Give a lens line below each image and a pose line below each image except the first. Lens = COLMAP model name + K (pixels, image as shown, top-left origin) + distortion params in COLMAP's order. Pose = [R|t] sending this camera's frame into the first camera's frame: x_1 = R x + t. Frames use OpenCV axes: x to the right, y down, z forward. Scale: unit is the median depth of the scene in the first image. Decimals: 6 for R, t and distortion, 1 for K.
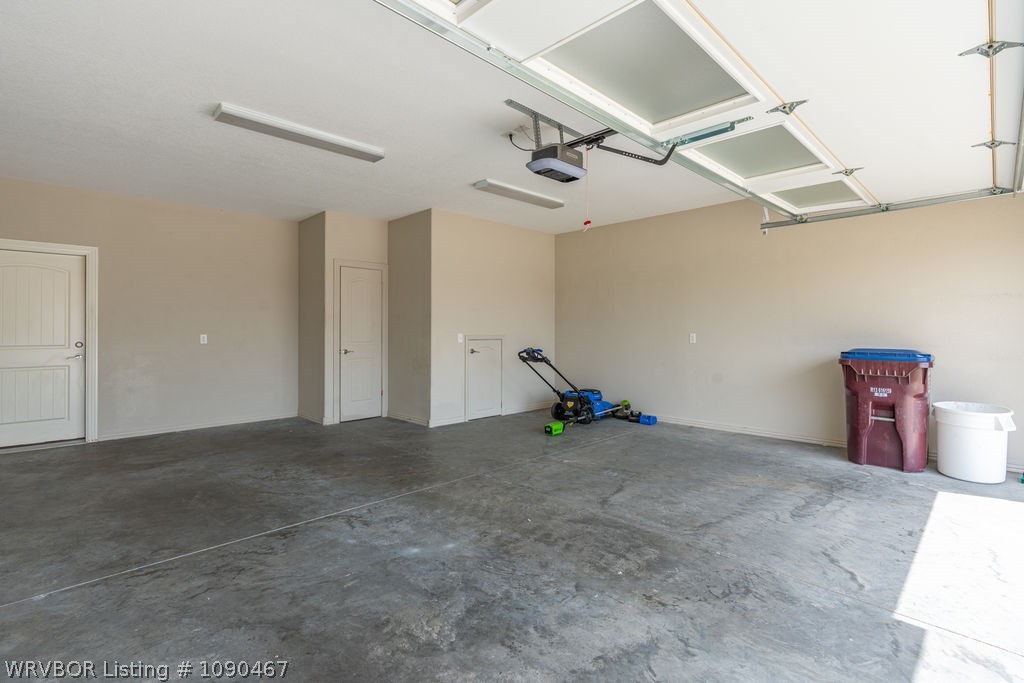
lens RADIAL K [[488.2, 0, 512.1], [0, 488.2, 343.4], [0, 0, 1]] dist [0.000067, 0.000443]
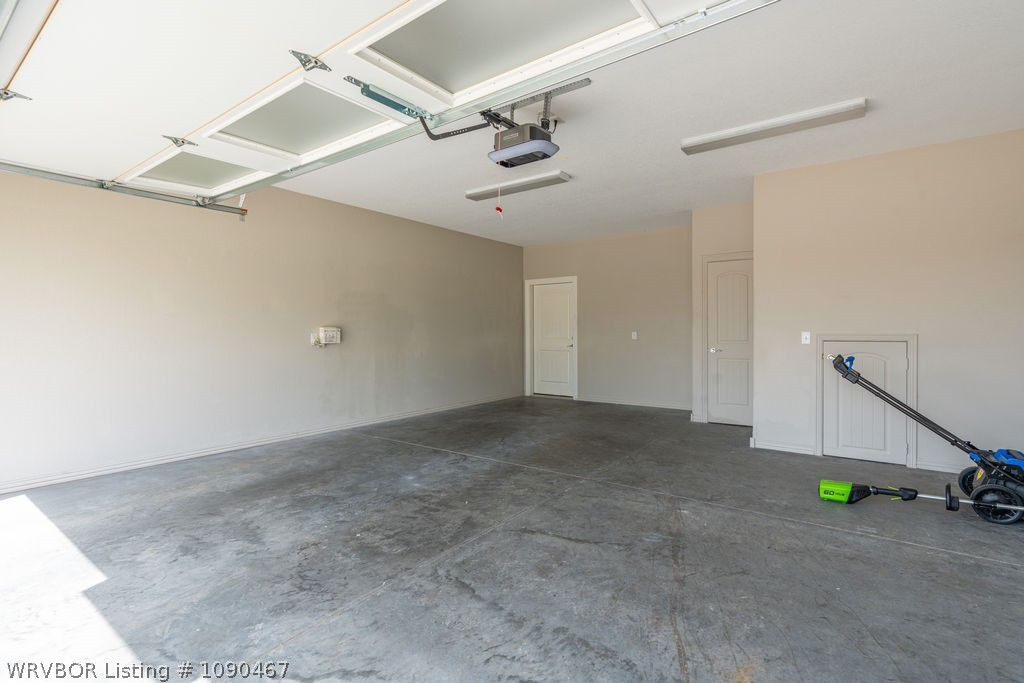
lens RADIAL K [[488.2, 0, 517.9], [0, 488.2, 320.3], [0, 0, 1]] dist [0.000067, 0.000443]
pose [[0.138554, -0.024167, -0.990060, 1.250931], [-0.018436, 0.999466, -0.026977, -0.022985], [0.990183, 0.021991, 0.138035, 1.035252]]
